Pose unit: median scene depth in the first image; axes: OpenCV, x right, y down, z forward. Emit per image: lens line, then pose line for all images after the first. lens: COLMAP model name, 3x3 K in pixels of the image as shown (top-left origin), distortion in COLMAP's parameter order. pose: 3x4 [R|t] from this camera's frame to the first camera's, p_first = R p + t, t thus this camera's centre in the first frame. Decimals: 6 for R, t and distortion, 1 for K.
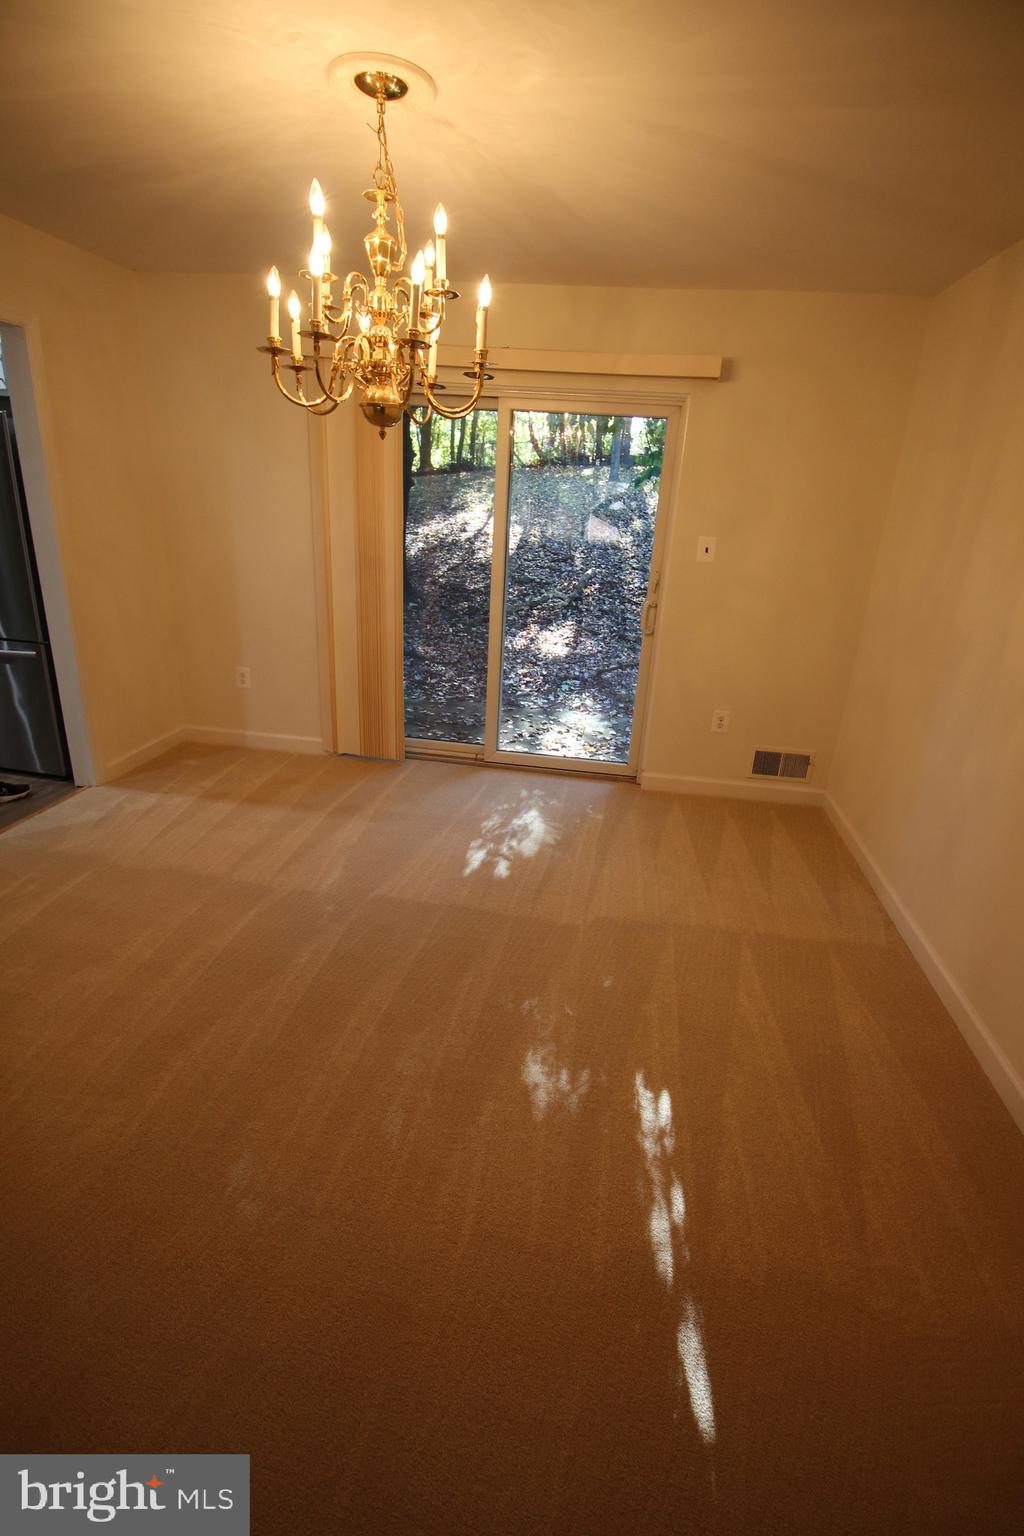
lens RADIAL K [[708.4, 0, 530.1], [0, 708.4, 765.7], [0, 0, 1]] dist [0.001171, -0.014910]
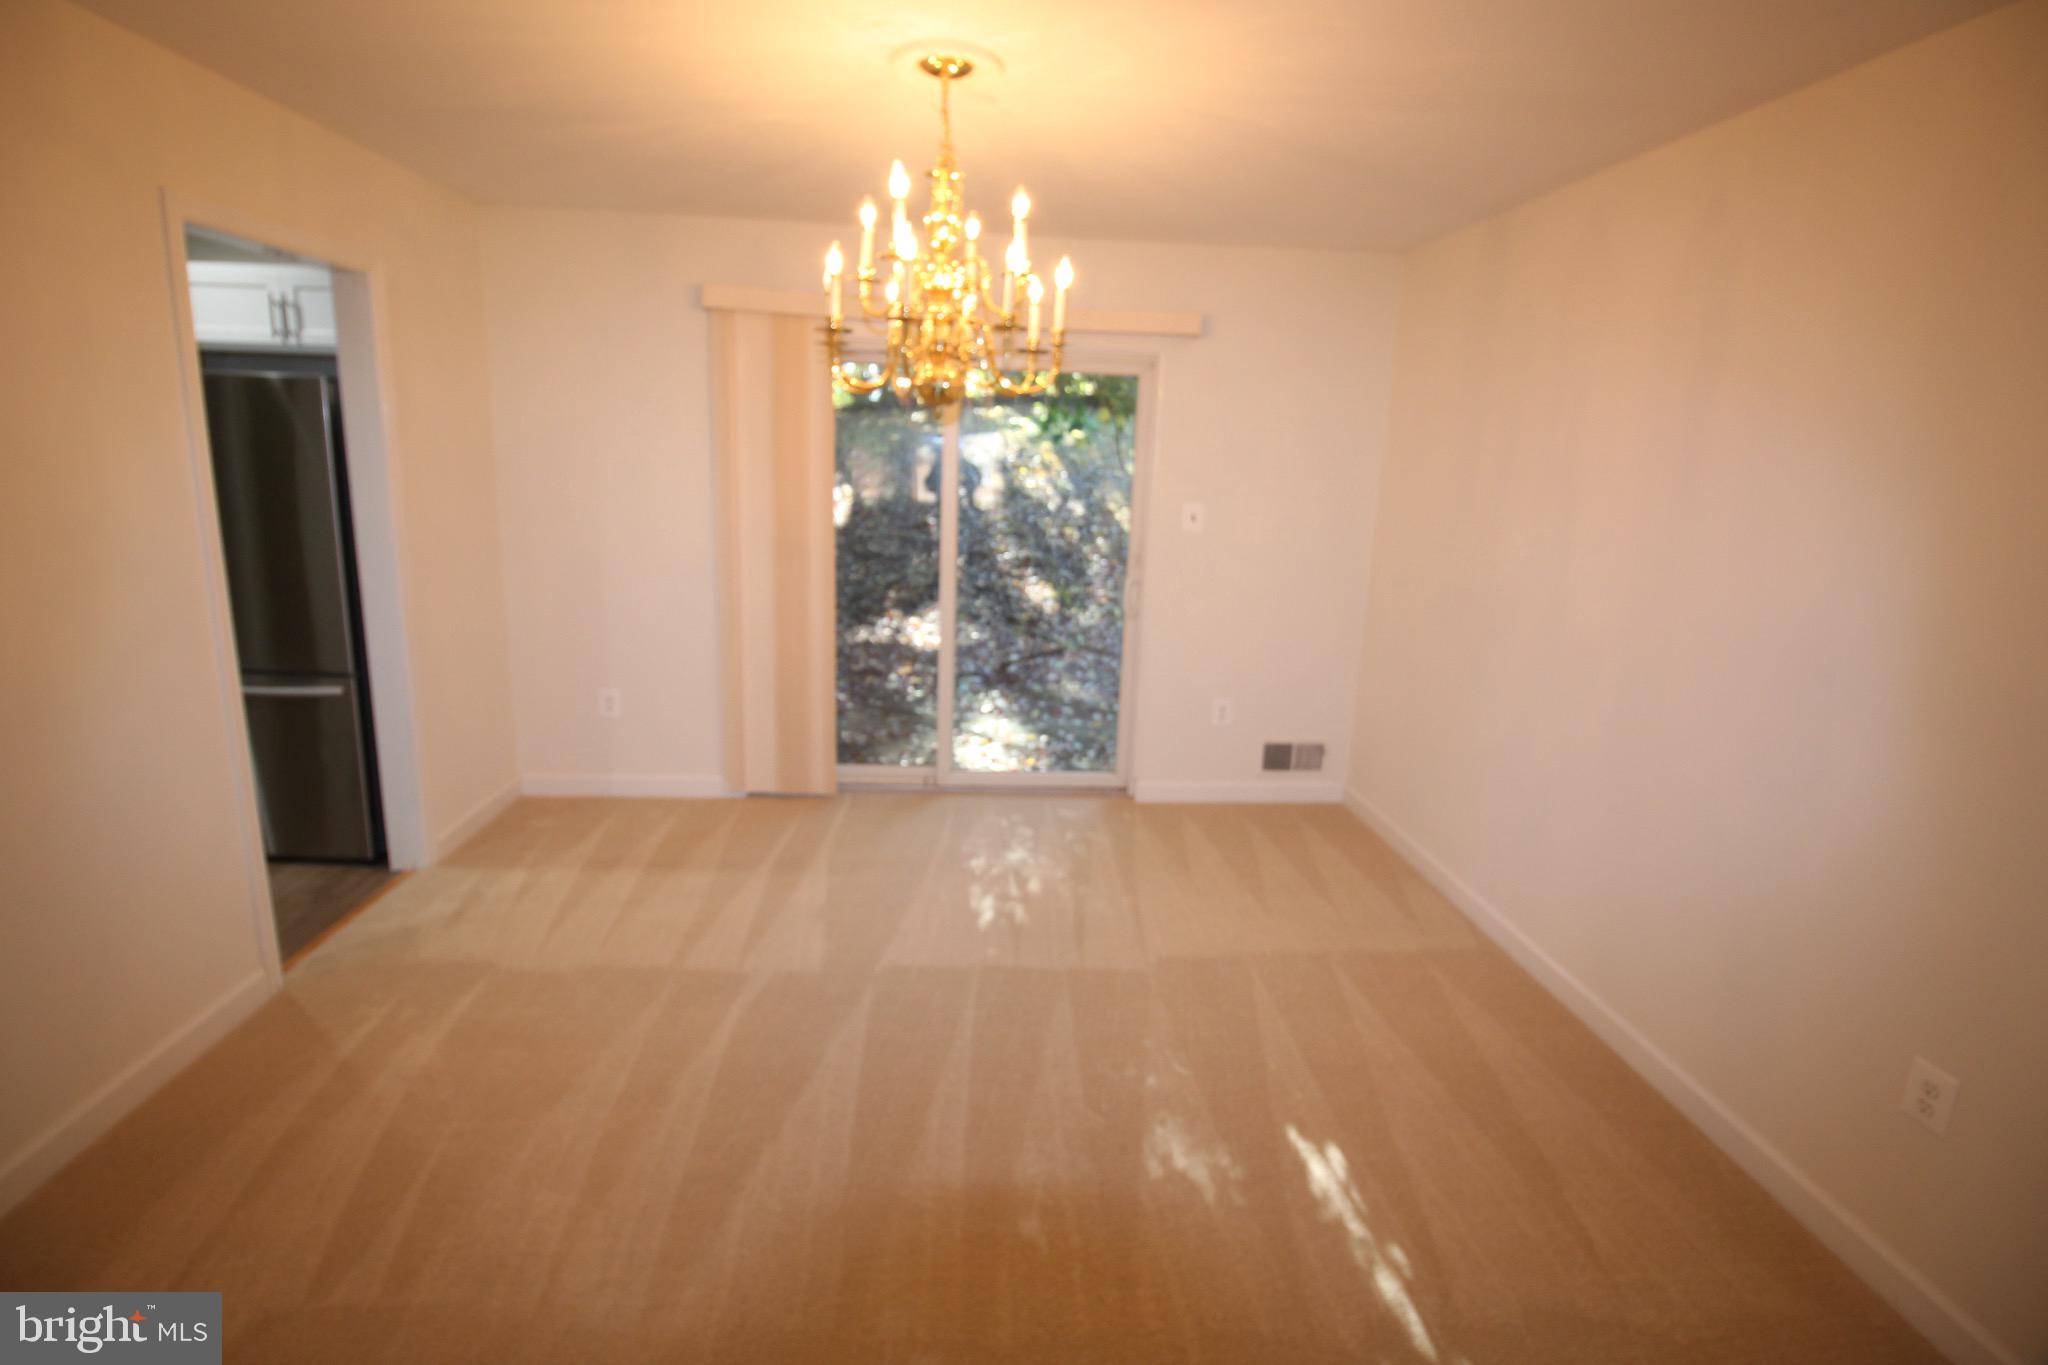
lens RADIAL K [[944.5, 0, 1022.1], [0, 944.5, 657.2], [0, 0, 1]] dist [0.001171, -0.014910]
pose [[0.978398, -0.065227, 0.196170, -0.196008], [0.091861, 0.987264, -0.129889, -0.002828], [-0.185199, 0.145103, 0.971929, -0.069531]]
